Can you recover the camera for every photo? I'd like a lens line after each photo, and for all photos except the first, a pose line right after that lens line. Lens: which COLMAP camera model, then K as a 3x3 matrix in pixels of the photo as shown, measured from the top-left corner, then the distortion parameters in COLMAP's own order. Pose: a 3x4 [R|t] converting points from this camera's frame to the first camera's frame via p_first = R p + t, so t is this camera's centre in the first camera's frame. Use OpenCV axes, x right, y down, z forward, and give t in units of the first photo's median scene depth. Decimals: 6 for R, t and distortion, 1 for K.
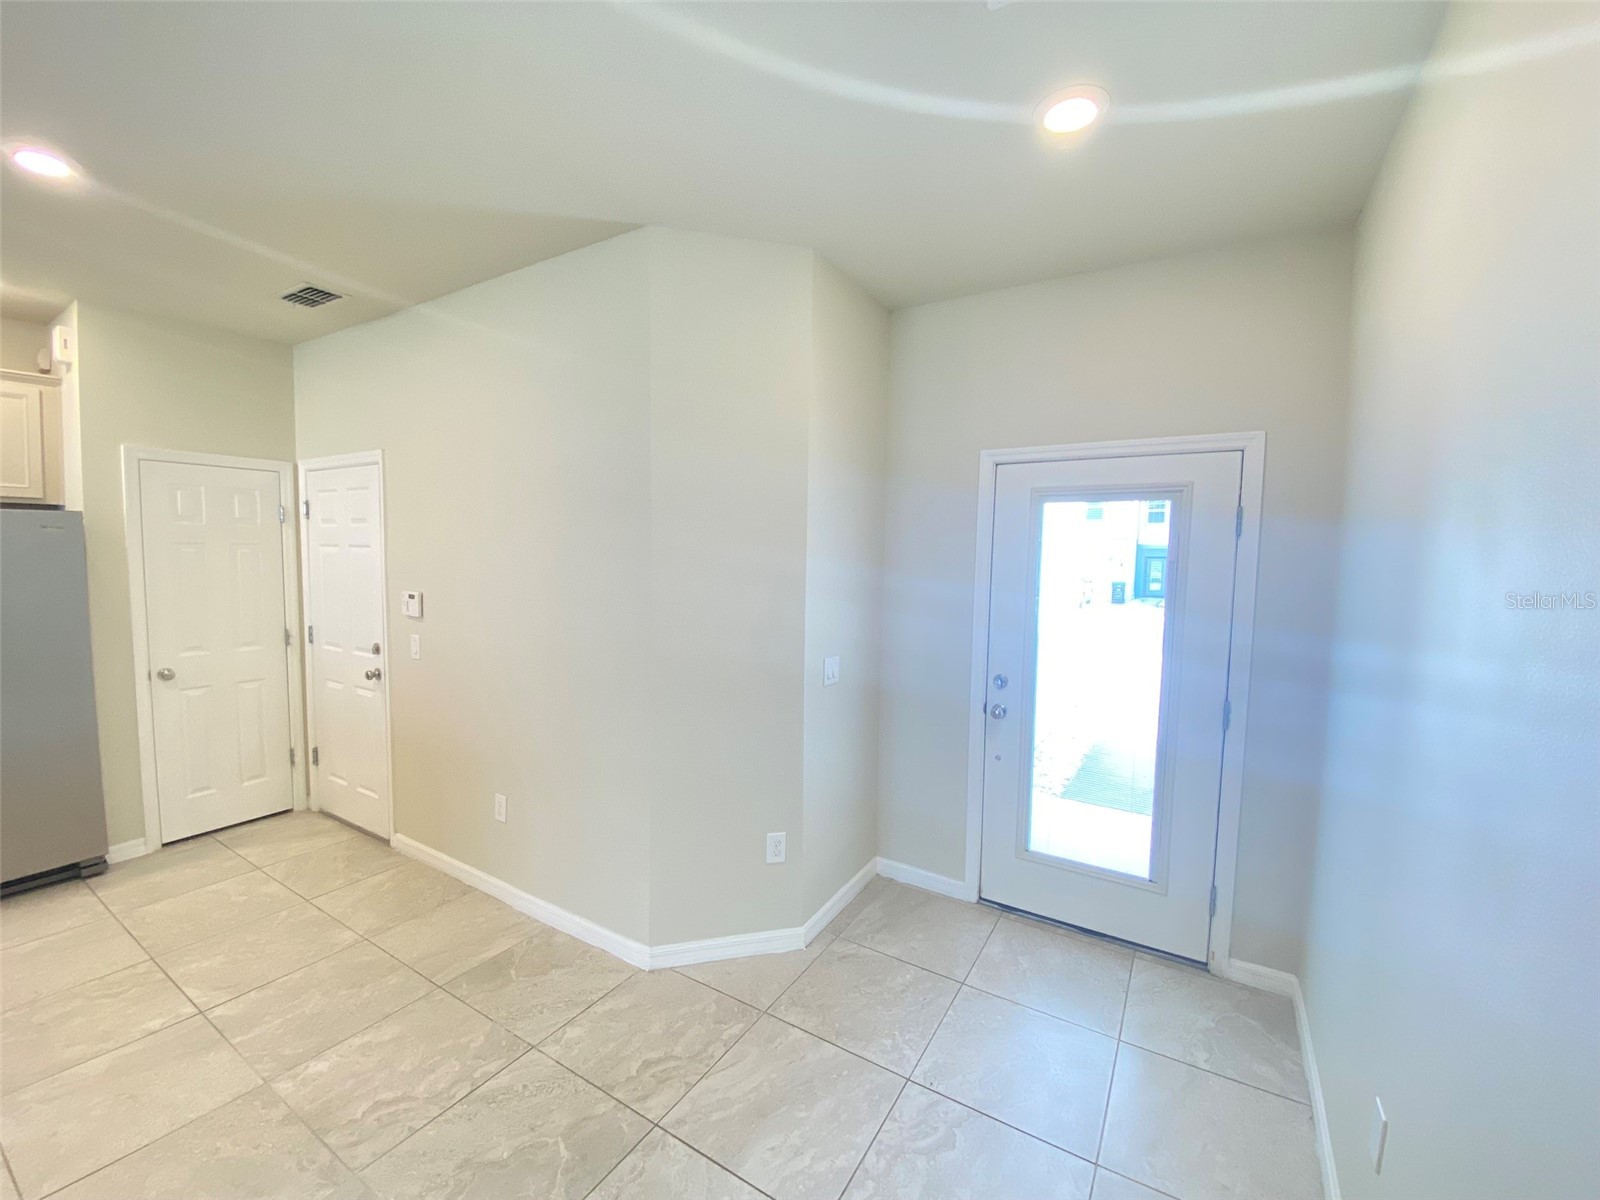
lens RADIAL K [[651.4, 0, 790.7], [0, 651.4, 599.7], [0, 0, 1]] dist [-0.006341, -0.006517]
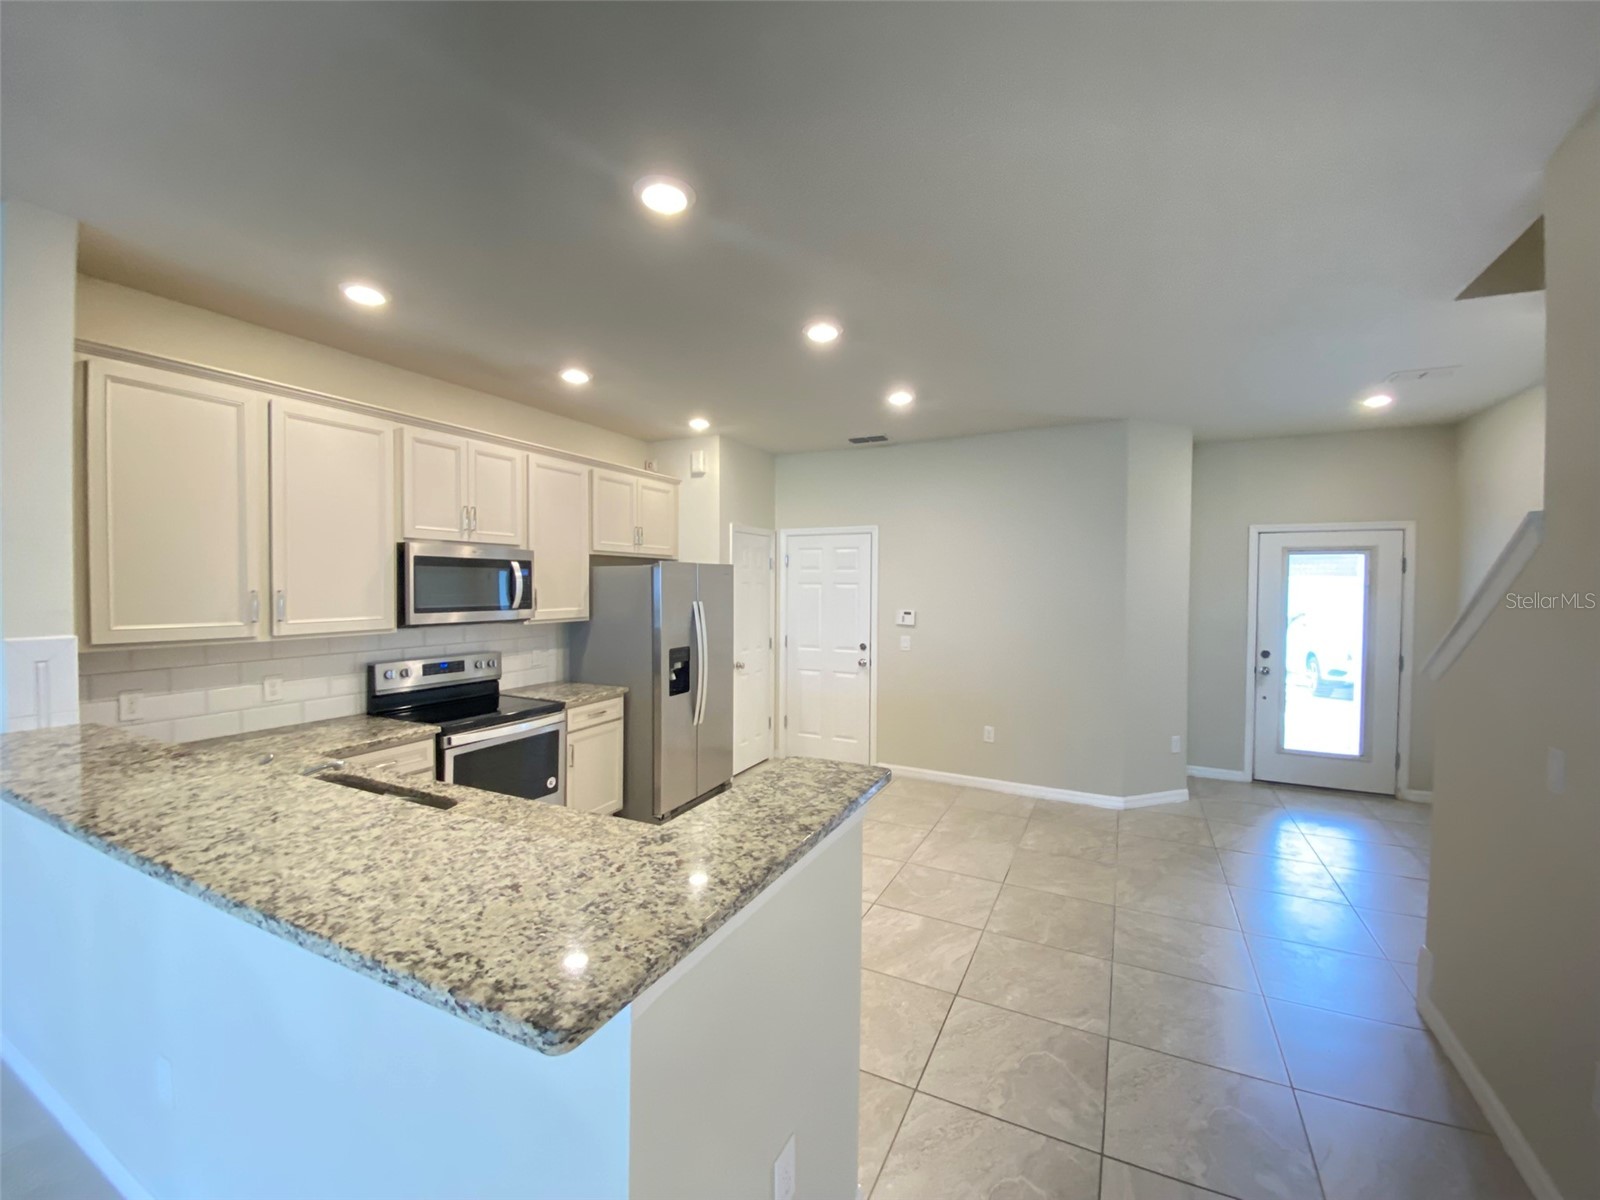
lens RADIAL K [[651.4, 0, 790.9], [0, 651.4, 593.3], [0, 0, 1]] dist [-0.006341, -0.006517]
pose [[0.997411, -0.014243, 0.070484, -1.113981], [0.017760, 0.998615, -0.049524, 0.024653], [-0.069681, 0.050648, 0.996283, -0.704169]]
